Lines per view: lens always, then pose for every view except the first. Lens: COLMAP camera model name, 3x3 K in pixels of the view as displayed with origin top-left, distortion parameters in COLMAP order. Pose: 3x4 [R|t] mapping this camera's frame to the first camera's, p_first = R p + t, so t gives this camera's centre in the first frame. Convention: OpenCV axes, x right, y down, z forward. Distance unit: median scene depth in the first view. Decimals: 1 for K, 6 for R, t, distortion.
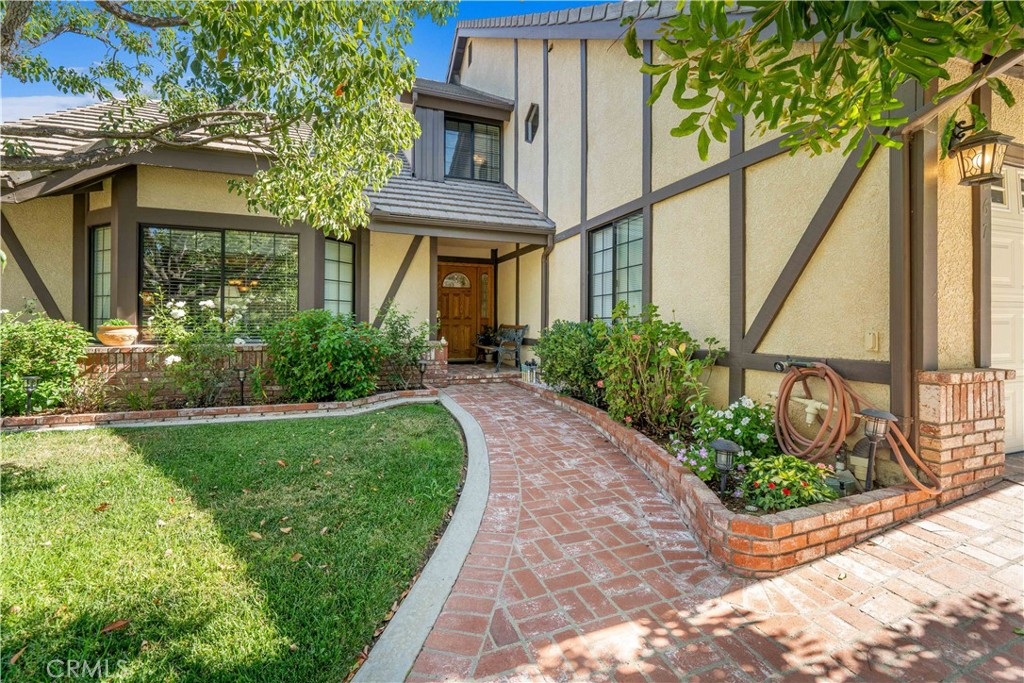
lens RADIAL K [[421.9, 0, 508.3], [0, 421.9, 323.2], [0, 0, 1]] dist [0.000549, 0.000112]
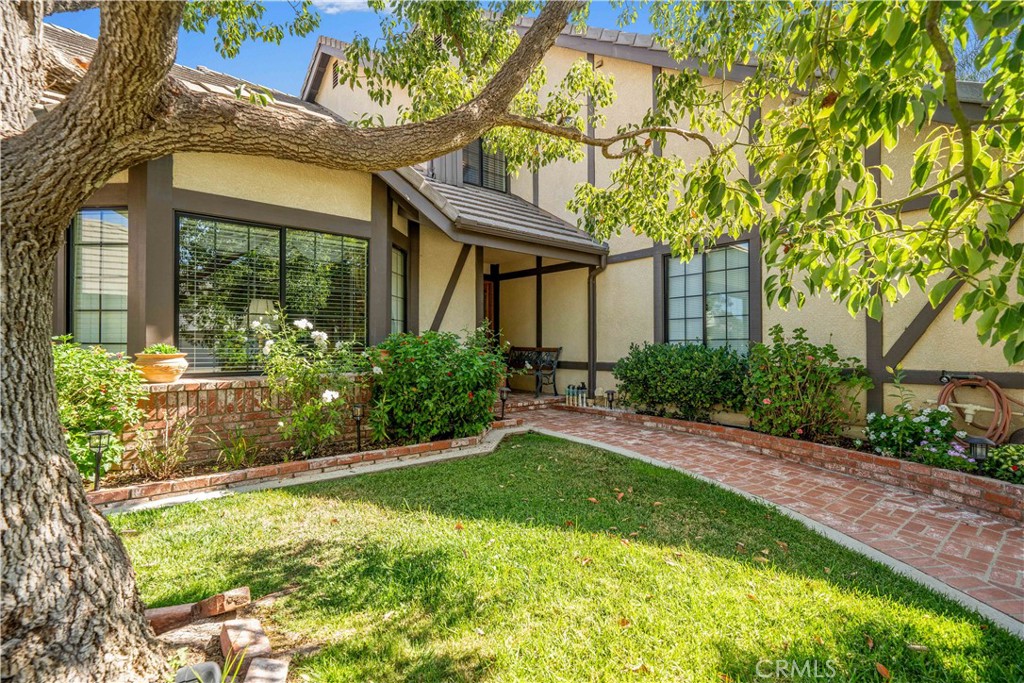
lens RADIAL K [[469.2, 0, 512.0], [0, 469.2, 341.5], [0, 0, 1]] dist [0.012004, -0.000040]
pose [[0.943240, -0.004169, 0.332087, -0.655301], [0.005809, 0.999975, -0.003946, -0.007861], [-0.332062, 0.005651, 0.943241, 0.054830]]
